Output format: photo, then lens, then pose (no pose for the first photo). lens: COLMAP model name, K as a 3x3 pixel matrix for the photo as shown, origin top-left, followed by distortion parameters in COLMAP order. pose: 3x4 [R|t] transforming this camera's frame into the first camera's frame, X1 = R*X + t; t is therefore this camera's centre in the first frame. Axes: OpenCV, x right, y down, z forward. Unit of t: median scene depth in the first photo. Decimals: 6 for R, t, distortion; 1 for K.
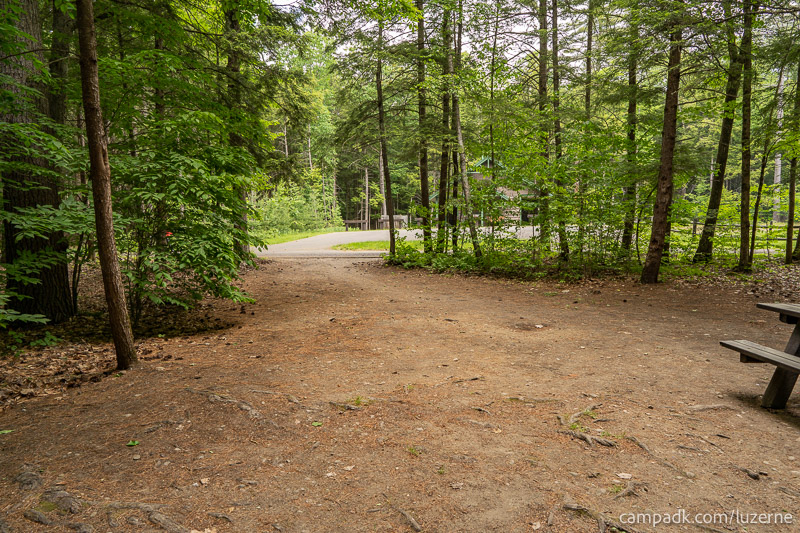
lens RADIAL K [[533.5, 0, 397.7], [0, 533.5, 270.4], [0, 0, 1]] dist [0.000195, 0.005048]
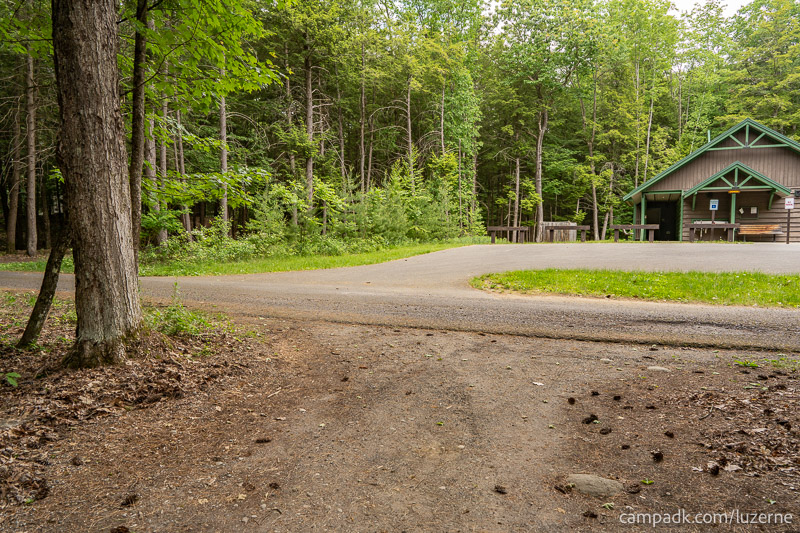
lens RADIAL K [[533.5, 0, 397.1], [0, 533.5, 267.0], [0, 0, 1]] dist [0.000195, 0.005048]
pose [[0.967946, 0.038729, -0.248154, -0.033324], [-0.044737, 0.998825, -0.018616, -0.020317], [0.247142, 0.029121, 0.968542, 0.254589]]
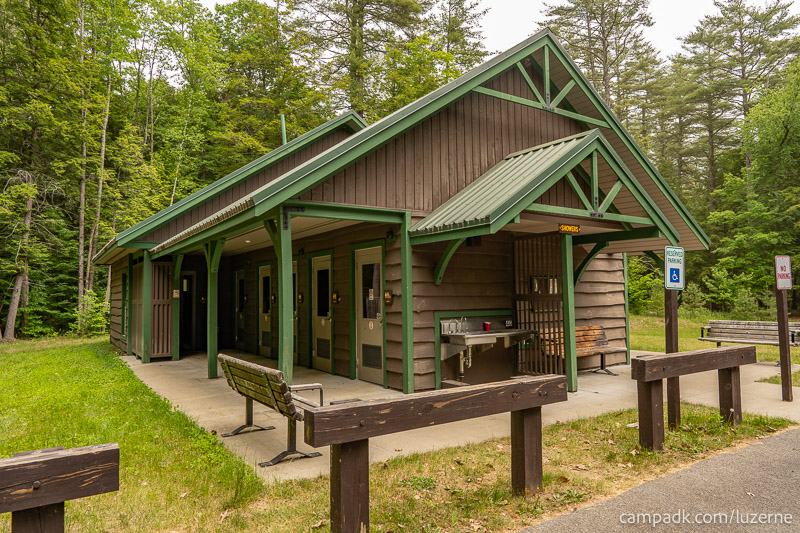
lens RADIAL K [[533.5, 0, 401.8], [0, 533.5, 262.4], [0, 0, 1]] dist [0.000195, 0.005048]
pose [[0.709318, 0.050317, 0.703090, -0.004459], [0.060318, 0.989458, -0.131664, -0.075046], [-0.702303, 0.135801, 0.698805, 0.657933]]
